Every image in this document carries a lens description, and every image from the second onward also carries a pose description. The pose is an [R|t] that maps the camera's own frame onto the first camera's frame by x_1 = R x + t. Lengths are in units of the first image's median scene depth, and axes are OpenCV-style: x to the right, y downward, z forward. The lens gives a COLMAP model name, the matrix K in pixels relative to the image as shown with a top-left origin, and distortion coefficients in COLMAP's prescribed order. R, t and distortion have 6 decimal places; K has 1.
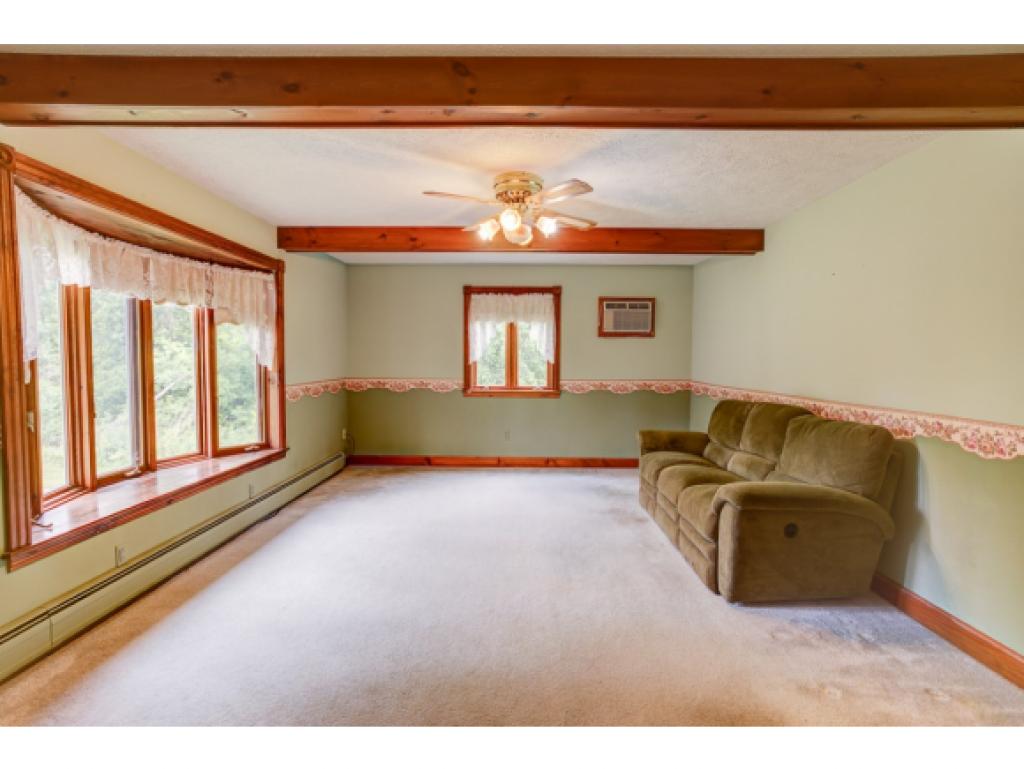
lens RADIAL K [[493.9, 0, 512.0], [0, 493.9, 384.5], [0, 0, 1]] dist [-0.050800, 0.001322]
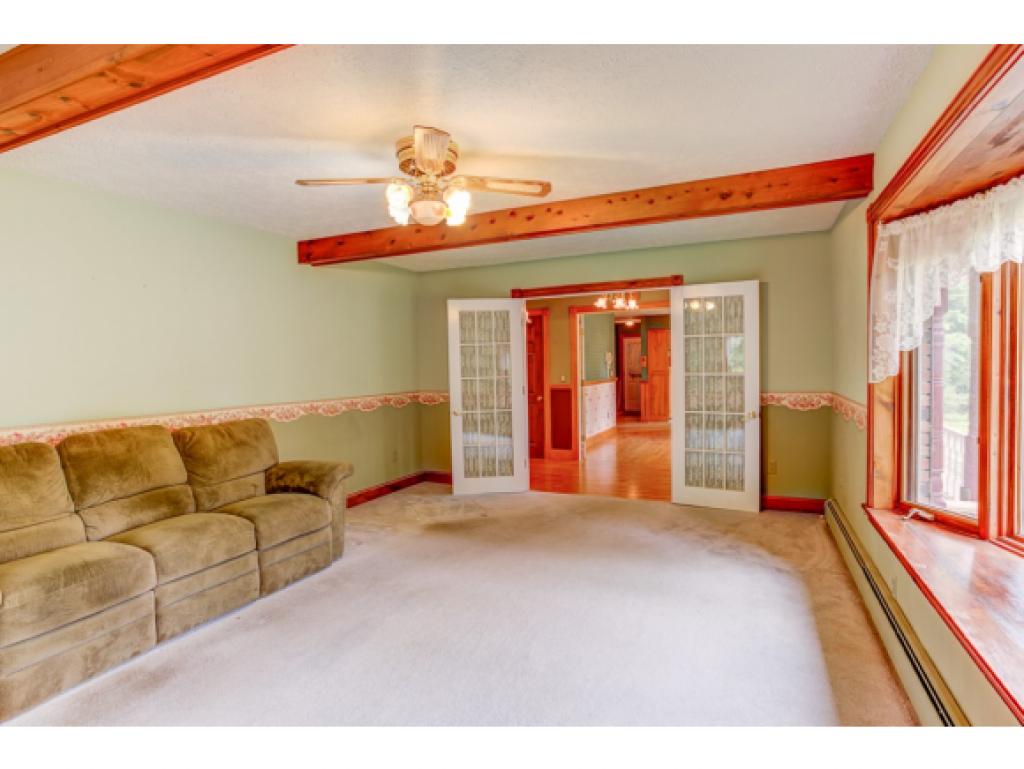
lens RADIAL K [[493.9, 0, 512.0], [0, 493.9, 384.5], [0, 0, 1]] dist [-0.050800, 0.001322]
pose [[-0.903444, -0.047833, 0.426029, -0.463507], [-0.007229, 0.995314, 0.096421, -0.140363], [-0.428645, 0.084031, -0.899557, 1.735589]]
